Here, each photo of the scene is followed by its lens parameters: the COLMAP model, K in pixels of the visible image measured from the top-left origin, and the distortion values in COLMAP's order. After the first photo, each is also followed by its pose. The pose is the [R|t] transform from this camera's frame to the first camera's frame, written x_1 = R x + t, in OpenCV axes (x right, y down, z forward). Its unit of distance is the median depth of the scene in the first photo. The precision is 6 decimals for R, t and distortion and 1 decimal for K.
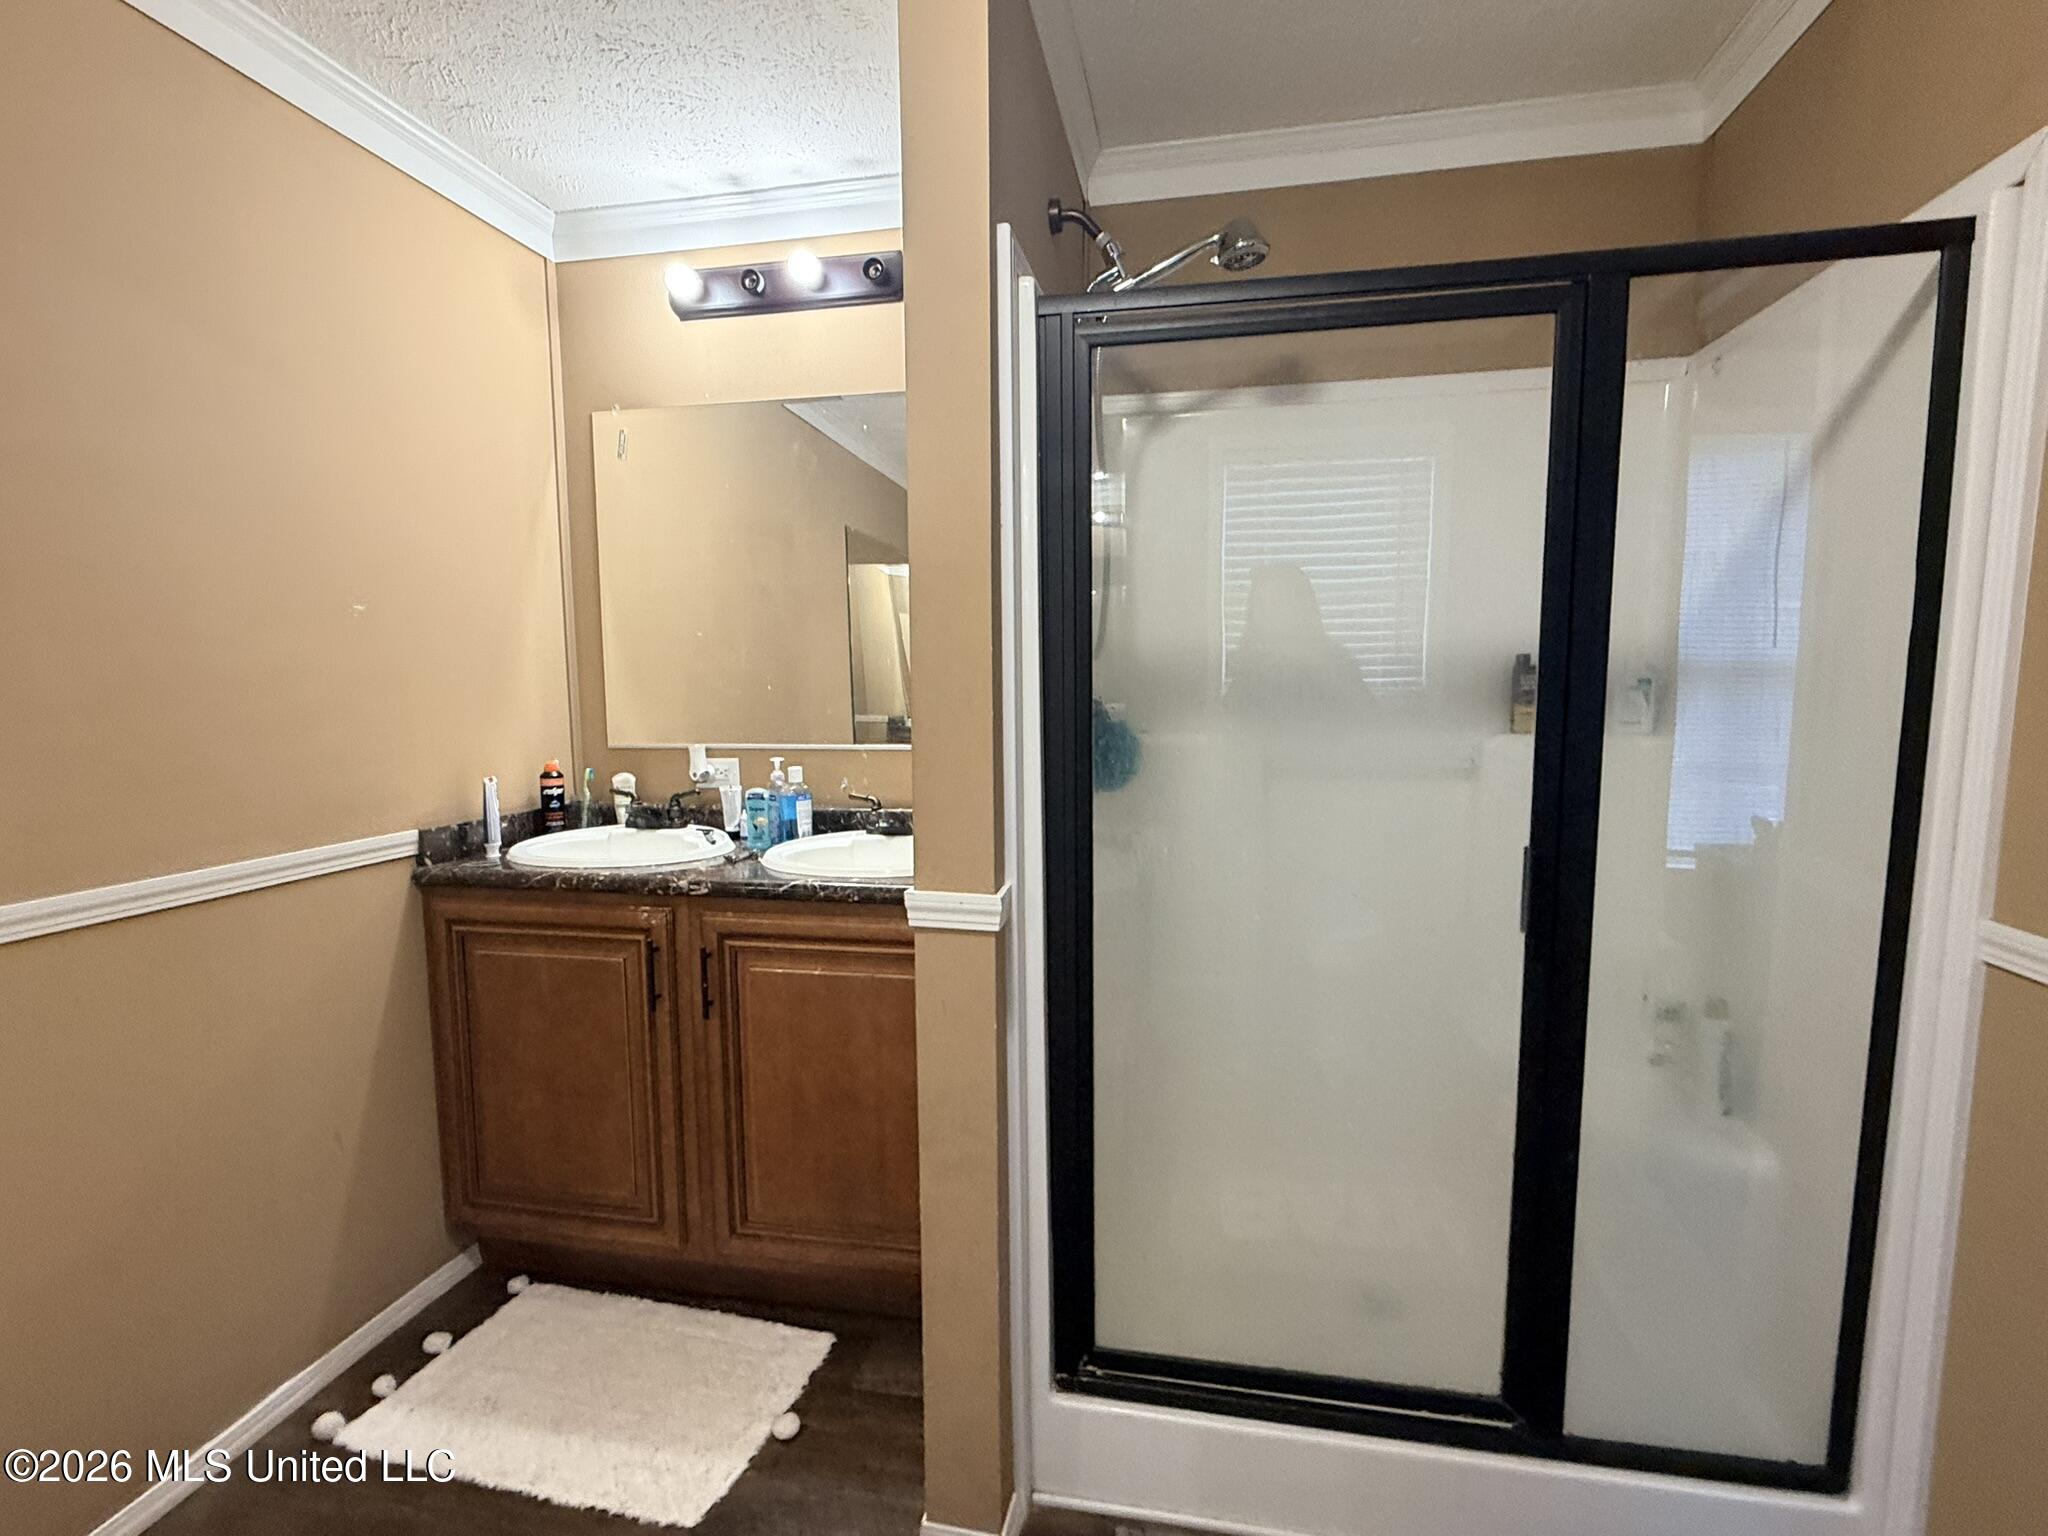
lens RADIAL K [[1012.1, 0, 1016.8], [0, 1012.1, 776.1], [0, 0, 1]] dist [-0.001710, -0.000587]
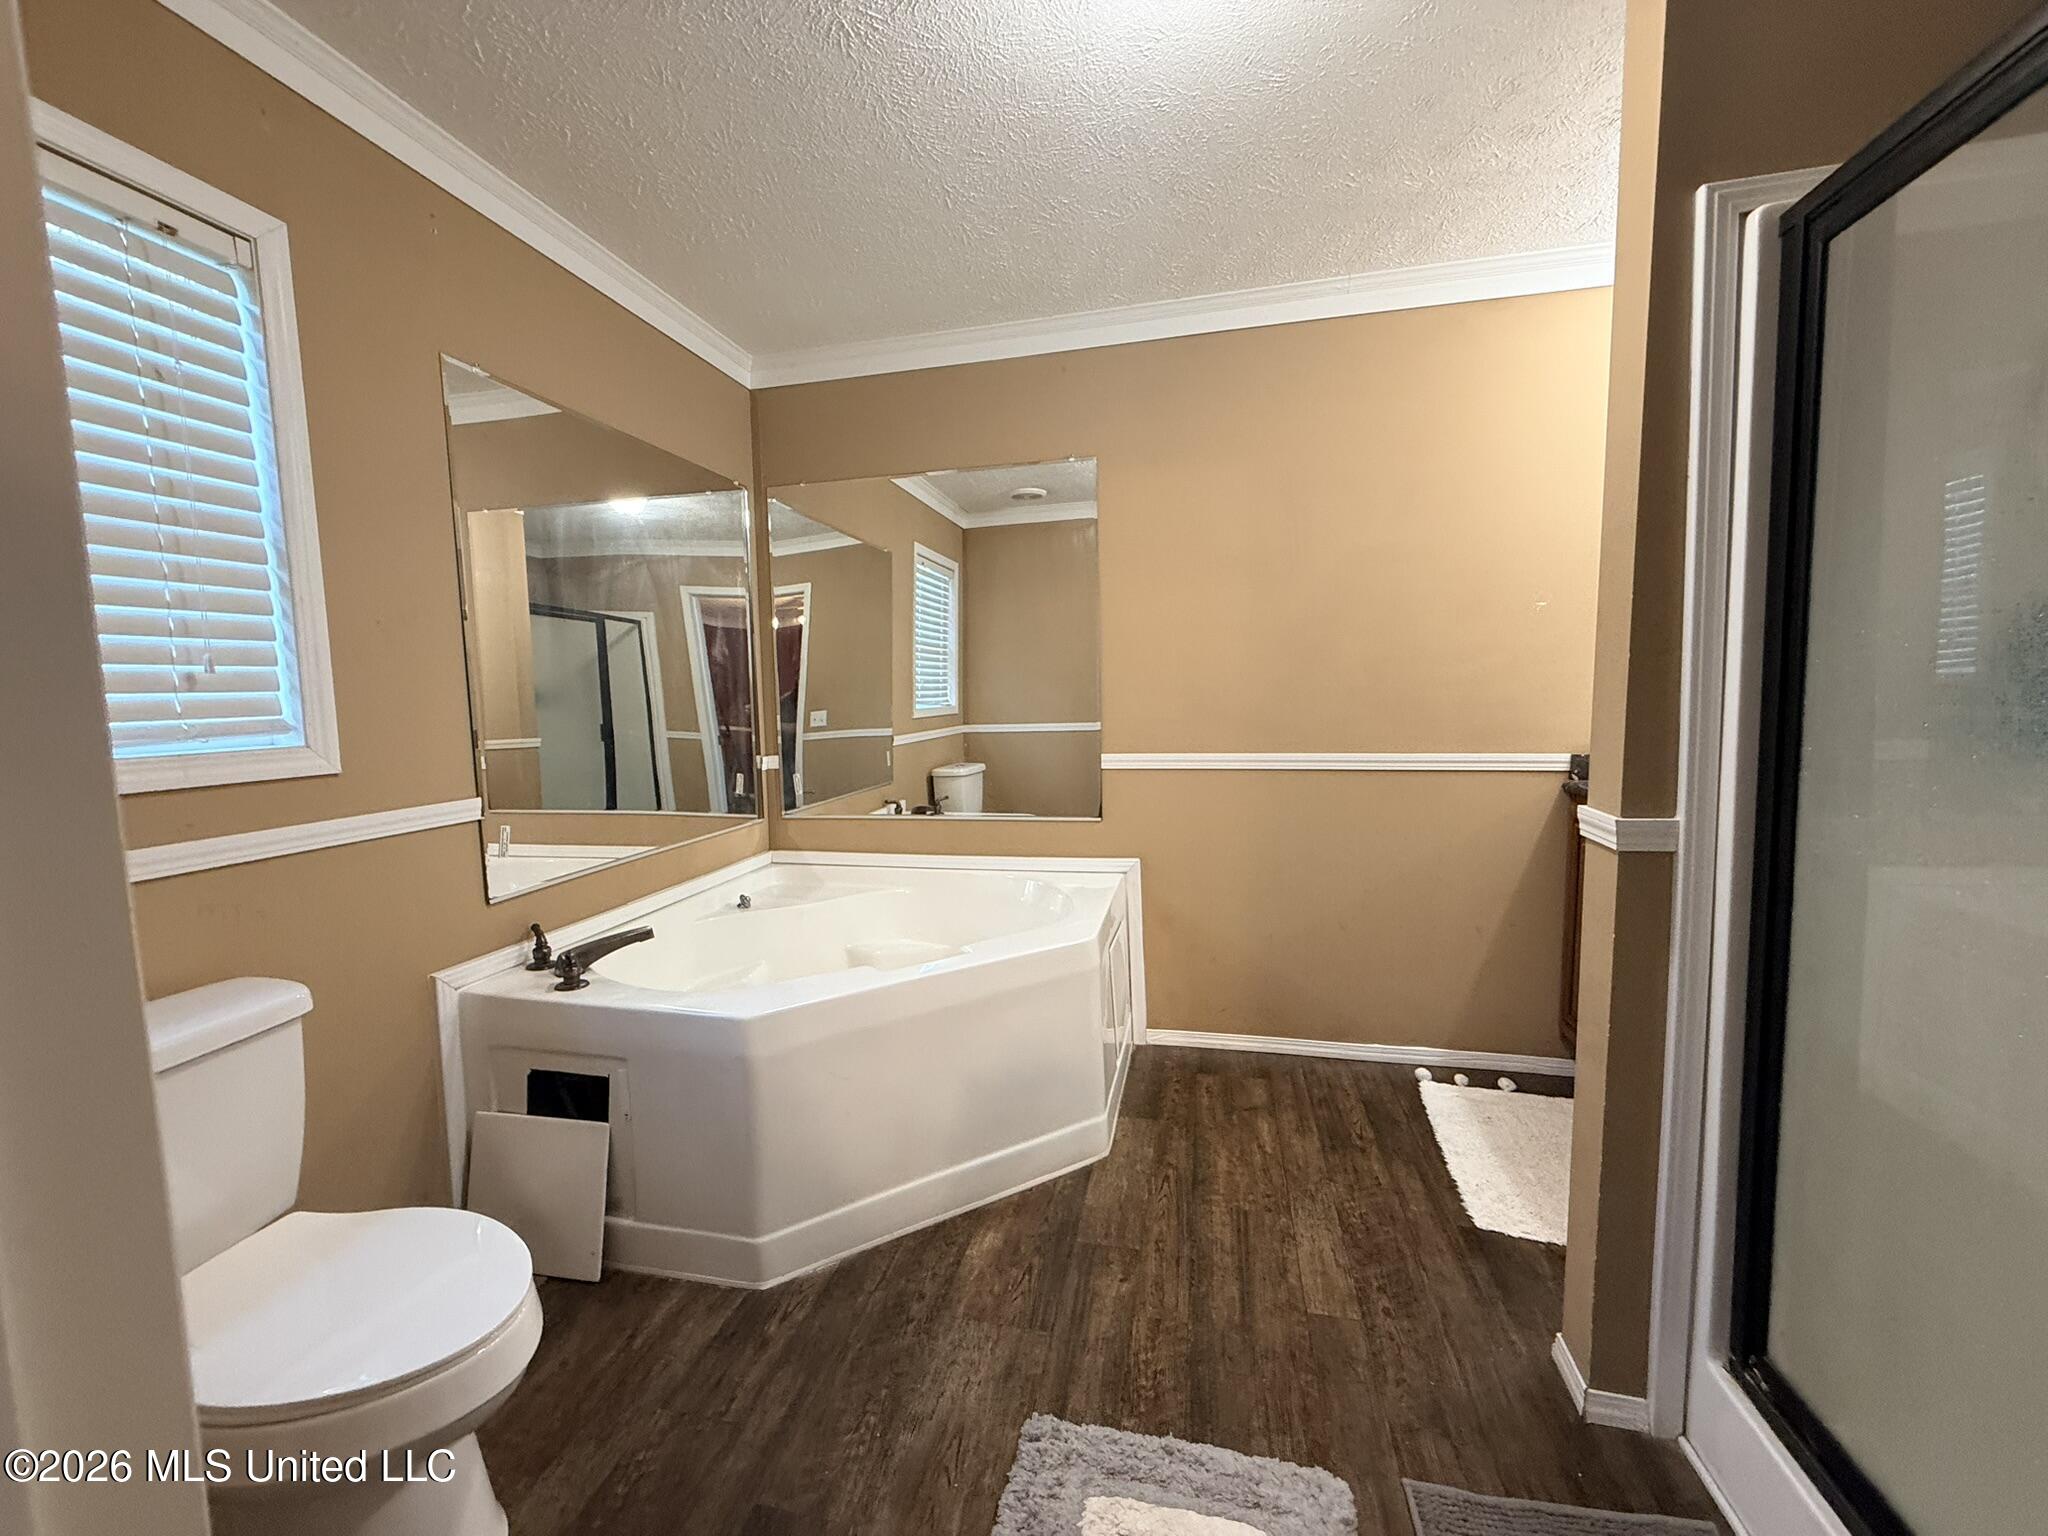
lens RADIAL K [[815.5, 0, 1010.6], [0, 815.5, 764.6], [0, 0, 1]] dist [-0.001661, -0.000137]
pose [[-0.044374, 0.091071, -0.994855, 0.685698], [-0.075832, 0.992656, 0.094252, 0.021401], [0.996133, 0.079624, -0.037142, 0.275148]]
